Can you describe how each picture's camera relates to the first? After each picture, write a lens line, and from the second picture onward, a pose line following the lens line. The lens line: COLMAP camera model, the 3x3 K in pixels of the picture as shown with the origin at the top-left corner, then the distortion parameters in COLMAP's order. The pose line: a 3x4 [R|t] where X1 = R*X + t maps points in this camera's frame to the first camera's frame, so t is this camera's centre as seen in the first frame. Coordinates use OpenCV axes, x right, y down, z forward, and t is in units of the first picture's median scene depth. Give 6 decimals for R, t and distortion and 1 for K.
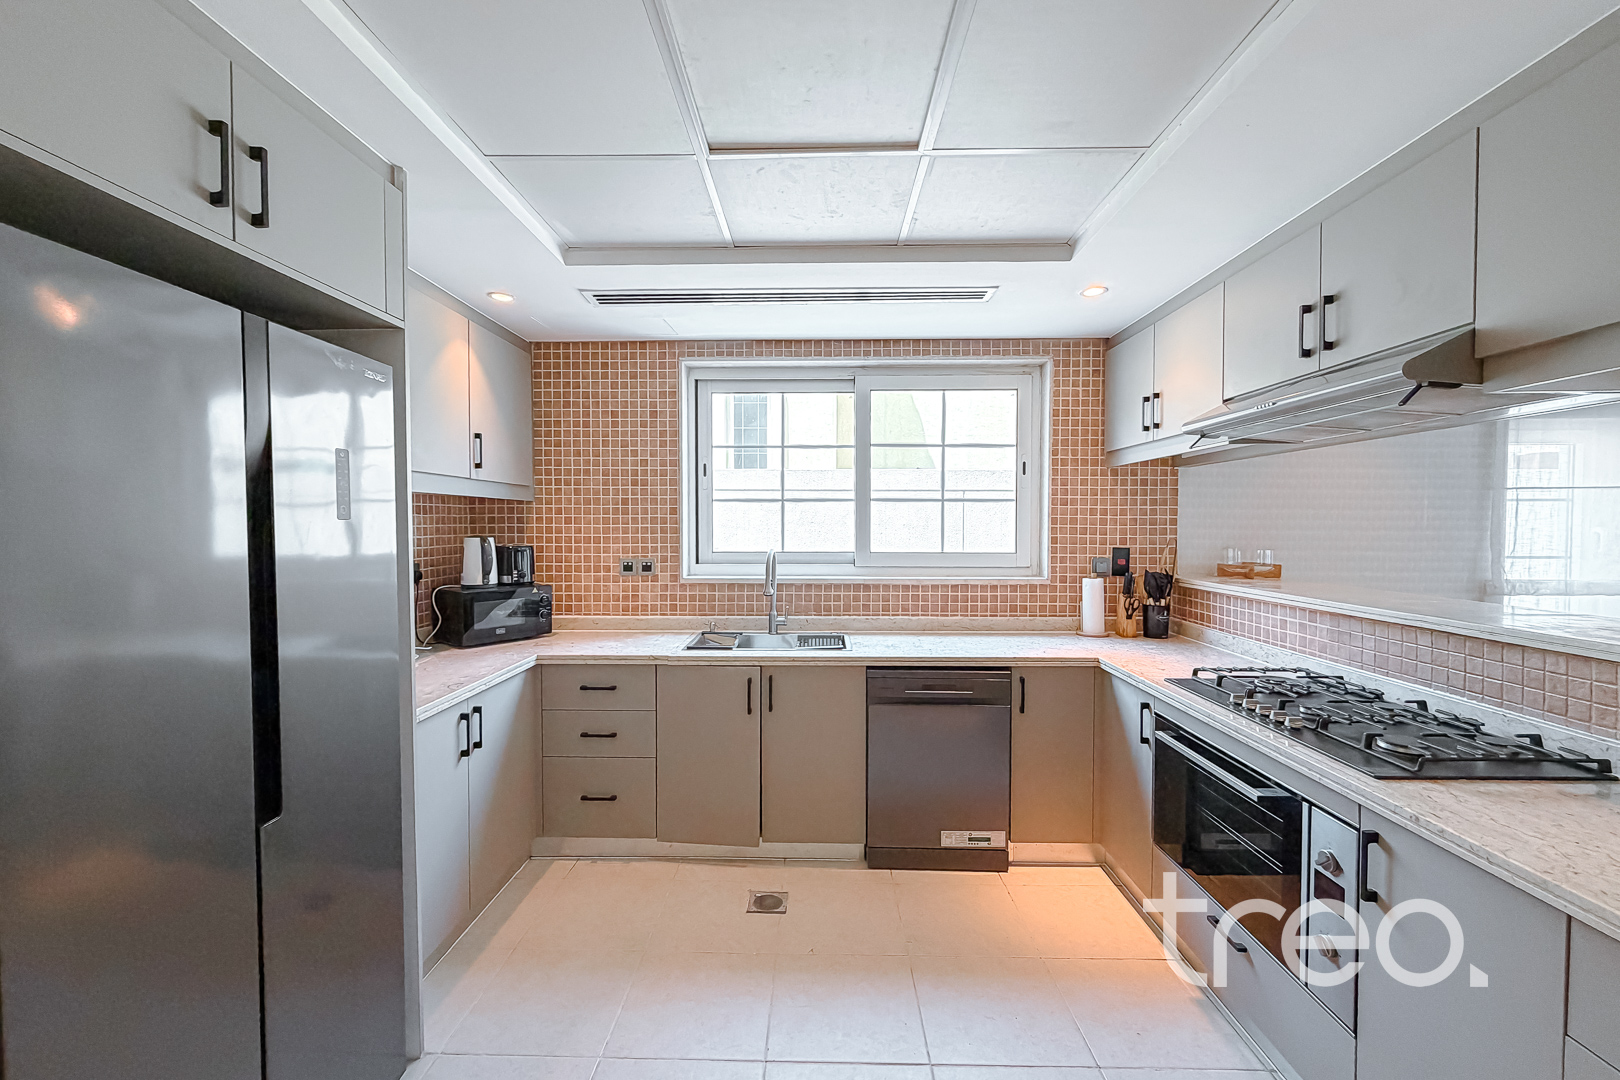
lens RADIAL K [[664.7, 0, 805.0], [0, 664.7, 538.3], [0, 0, 1]] dist [-0.004284, -0.000781]
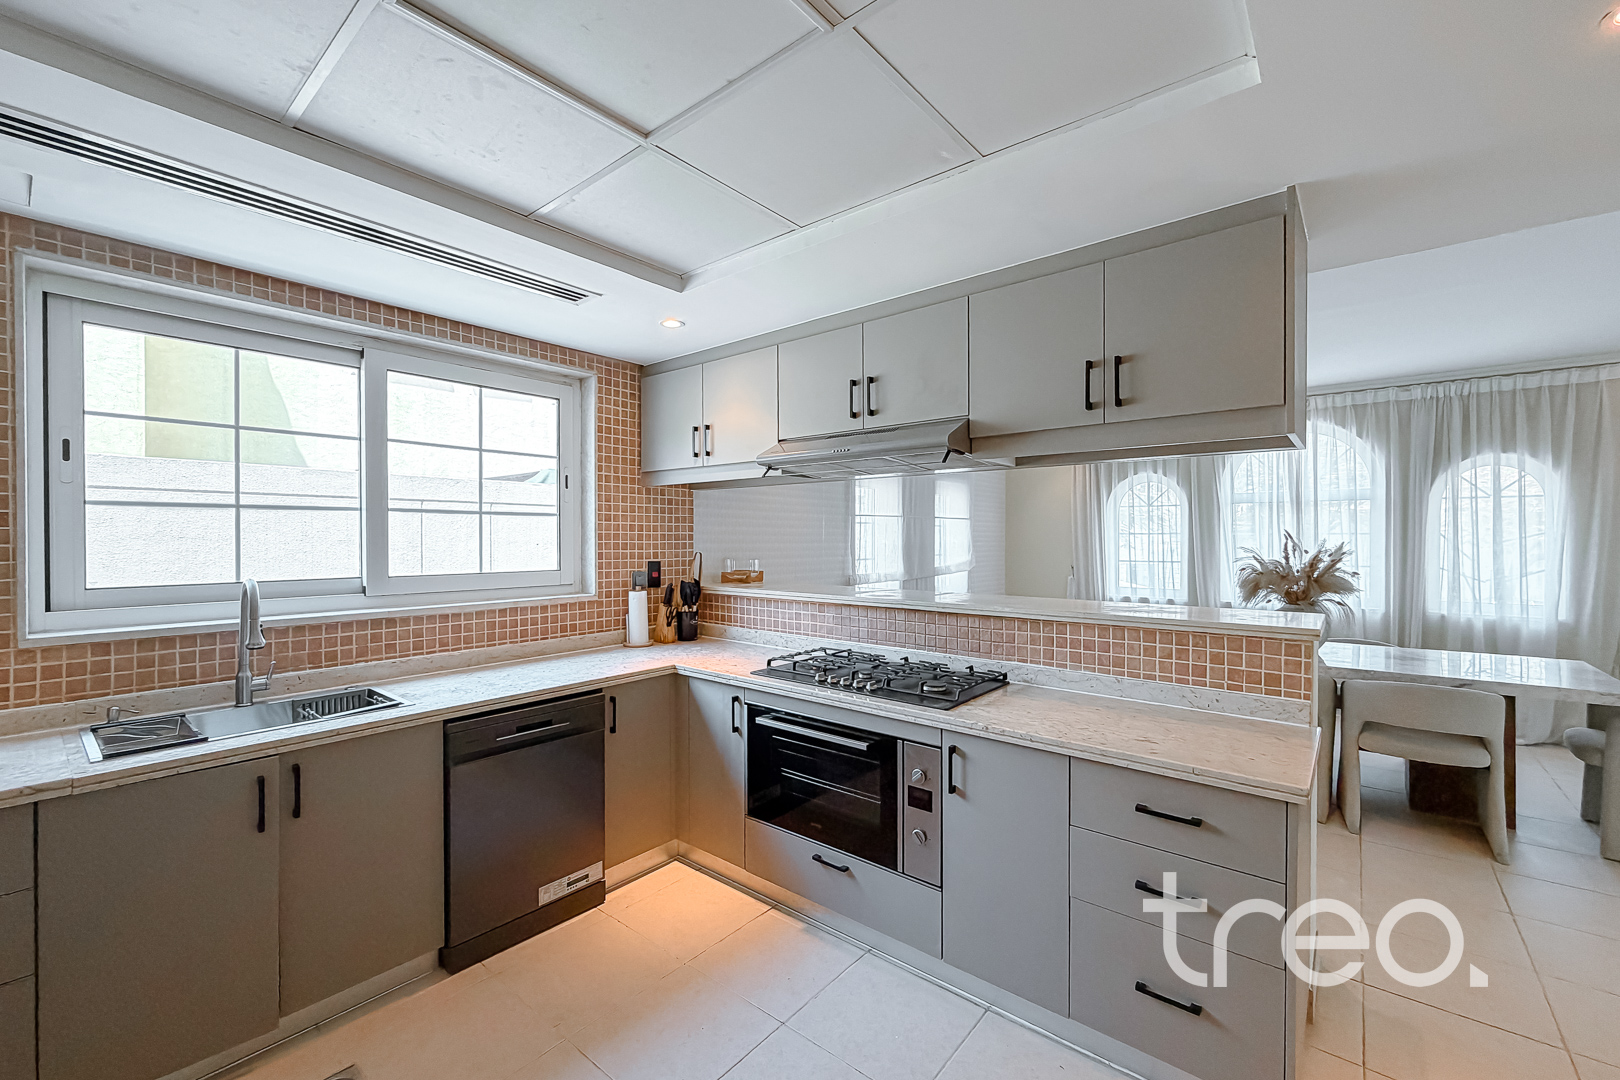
lens RADIAL K [[664.7, 0, 806.4], [0, 664.7, 538.4], [0, 0, 1]] dist [-0.004284, -0.000781]
pose [[0.614430, -0.003229, 0.788964, -0.247584], [0.019186, 0.999757, -0.010850, -0.007287], [-0.788738, 0.021803, 0.614343, 0.153753]]
